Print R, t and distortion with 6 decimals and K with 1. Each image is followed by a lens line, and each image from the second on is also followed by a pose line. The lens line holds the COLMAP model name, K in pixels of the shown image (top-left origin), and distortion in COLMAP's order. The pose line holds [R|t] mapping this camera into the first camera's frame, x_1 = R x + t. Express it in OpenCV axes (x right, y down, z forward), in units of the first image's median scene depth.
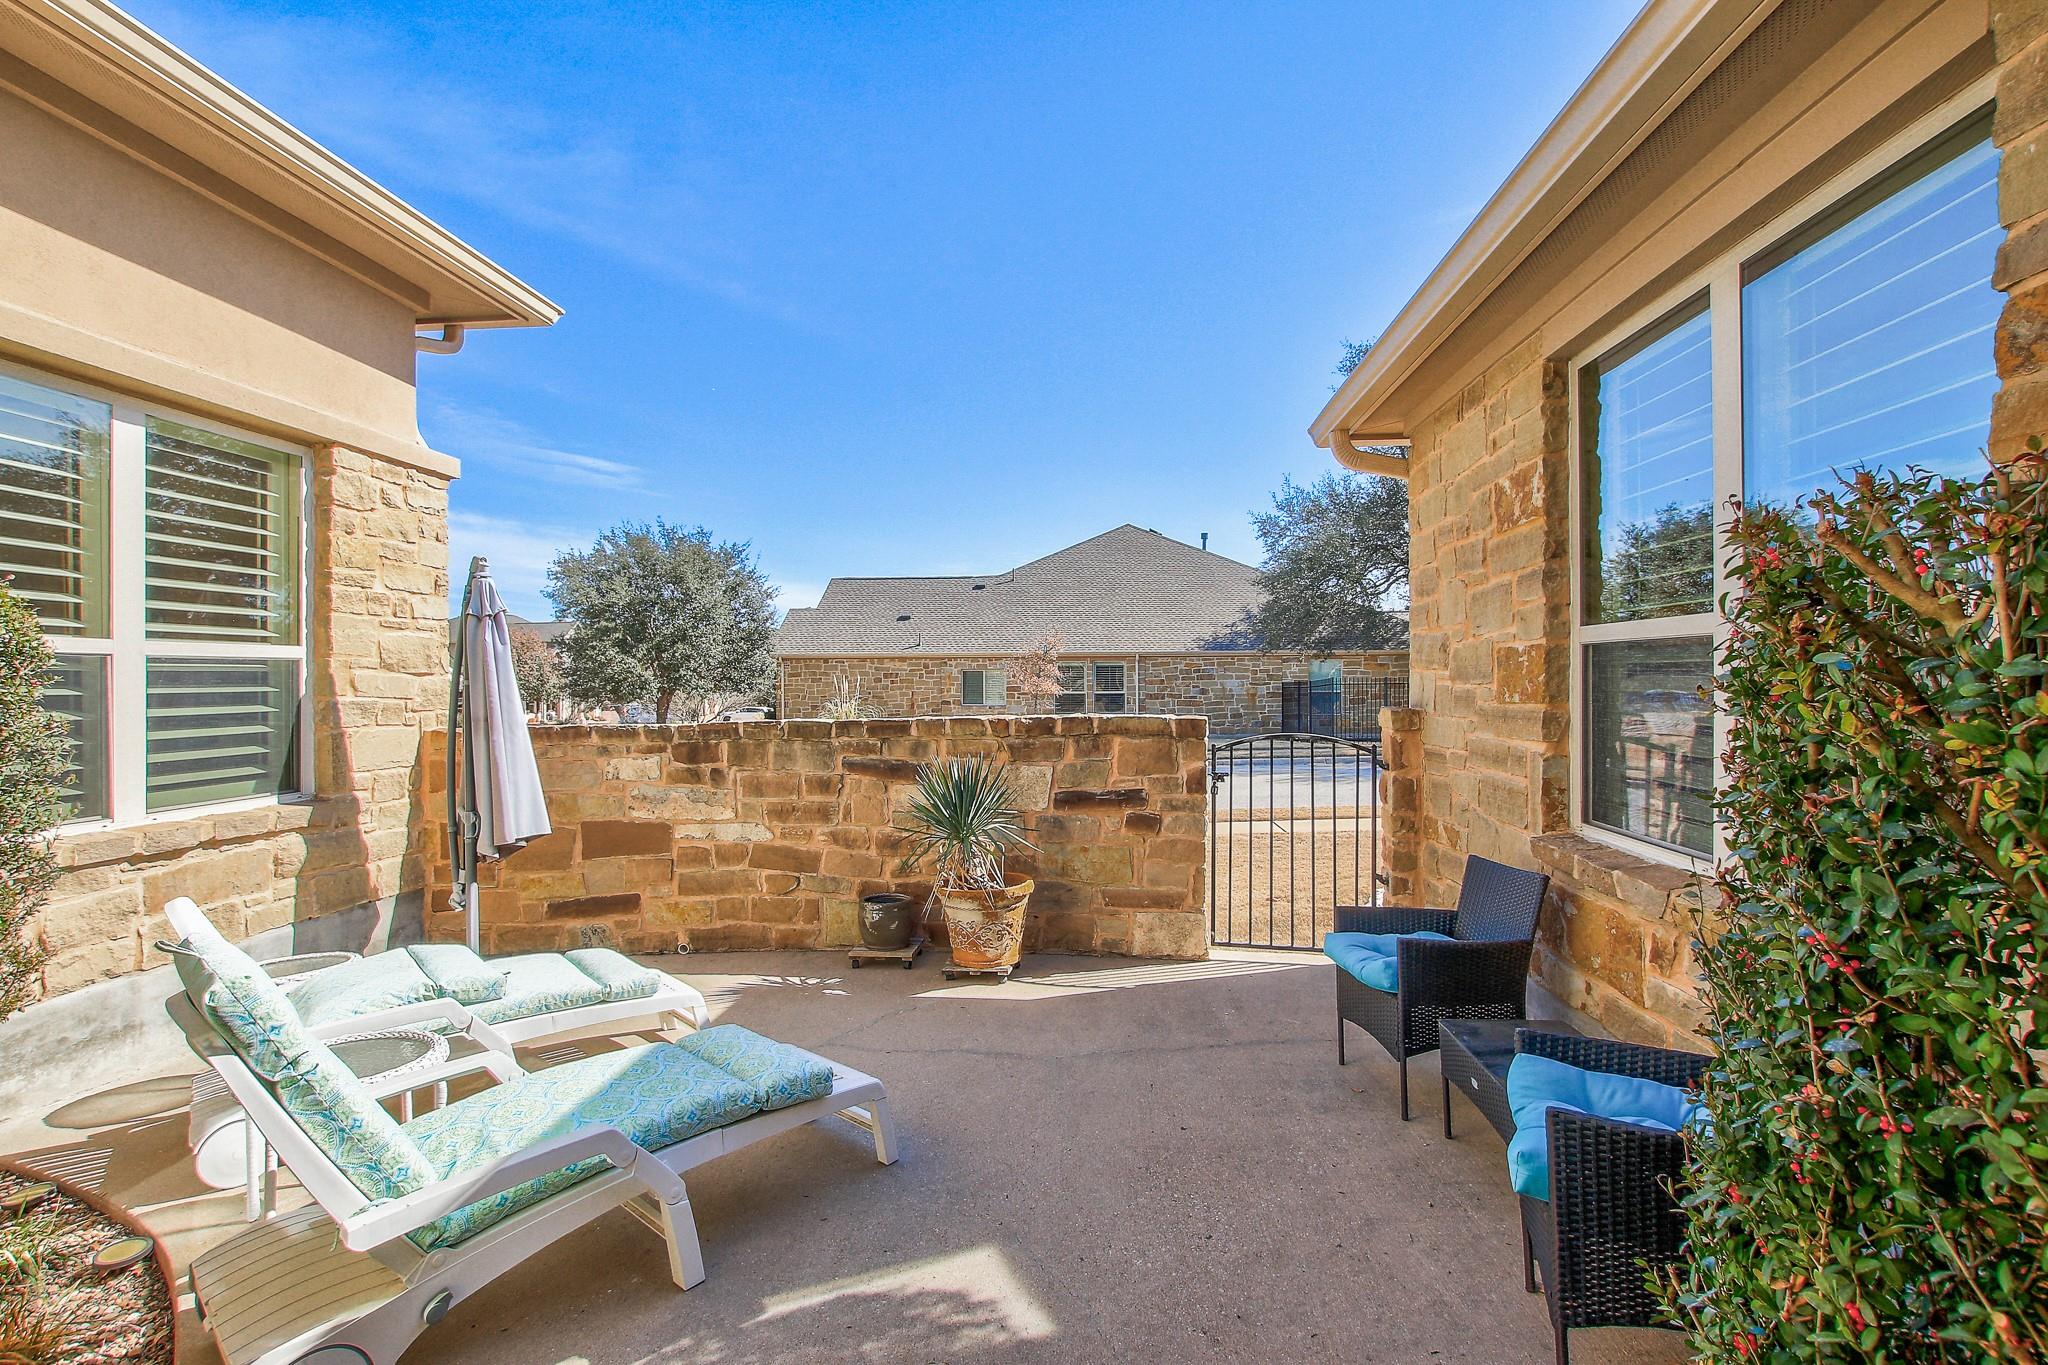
lens RADIAL K [[944.1, 0, 1021.0], [0, 944.1, 680.0], [0, 0, 1]] dist [-0.008562, 0.001673]
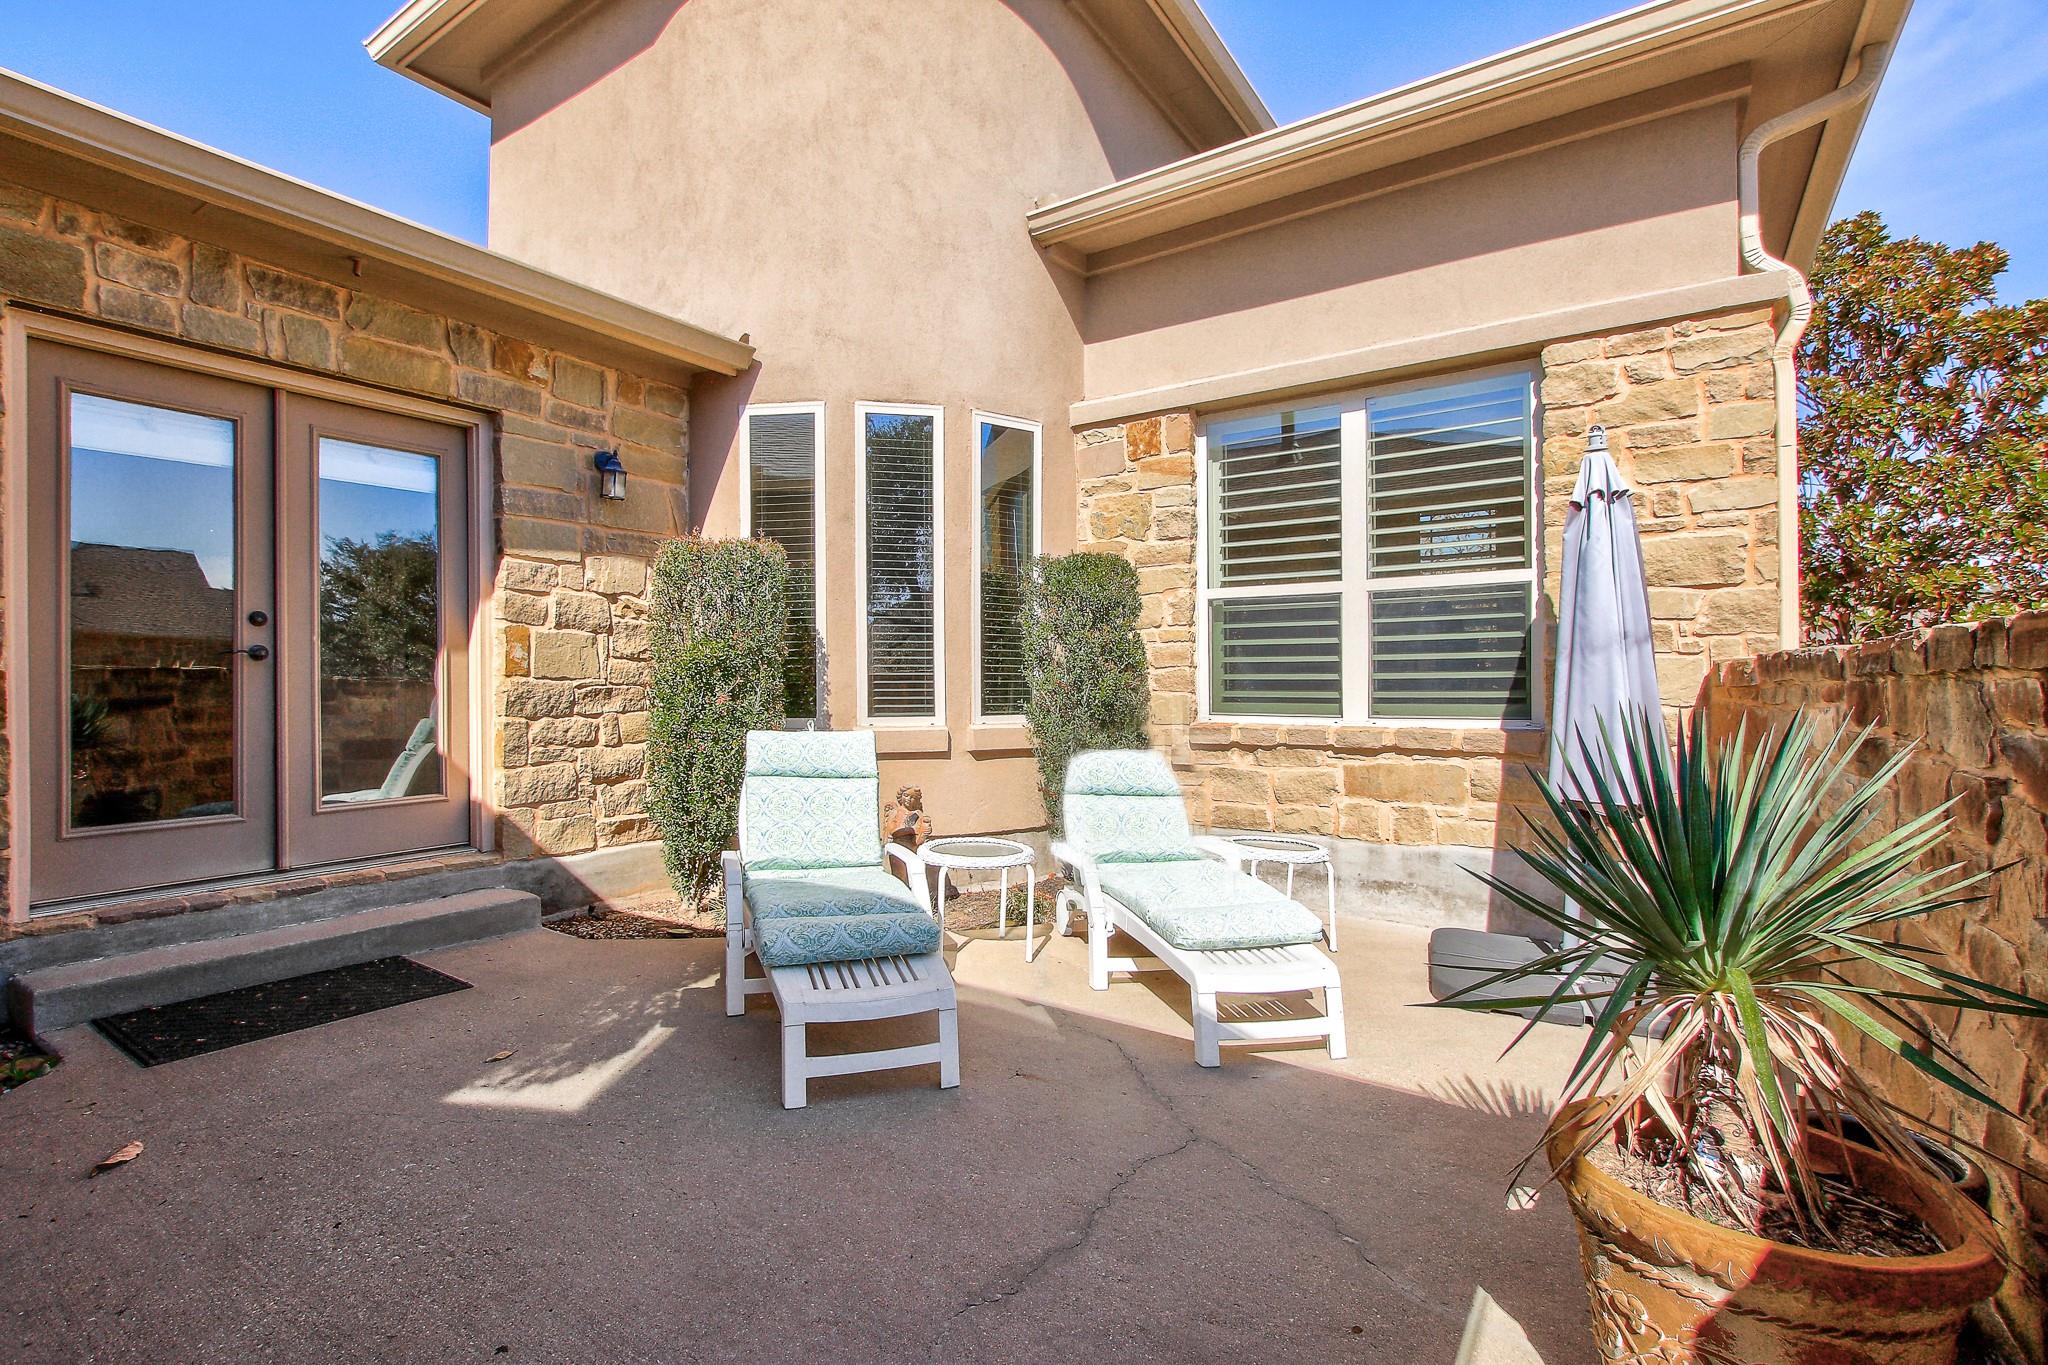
lens RADIAL K [[944.1, 0, 1021.0], [0, 944.1, 680.0], [0, 0, 1]] dist [-0.008562, 0.001673]
pose [[-0.485595, 0.009994, -0.874127, 0.385345], [0.012419, 0.999913, 0.004533, 0.078388], [0.874096, -0.008654, -0.485676, 1.181930]]
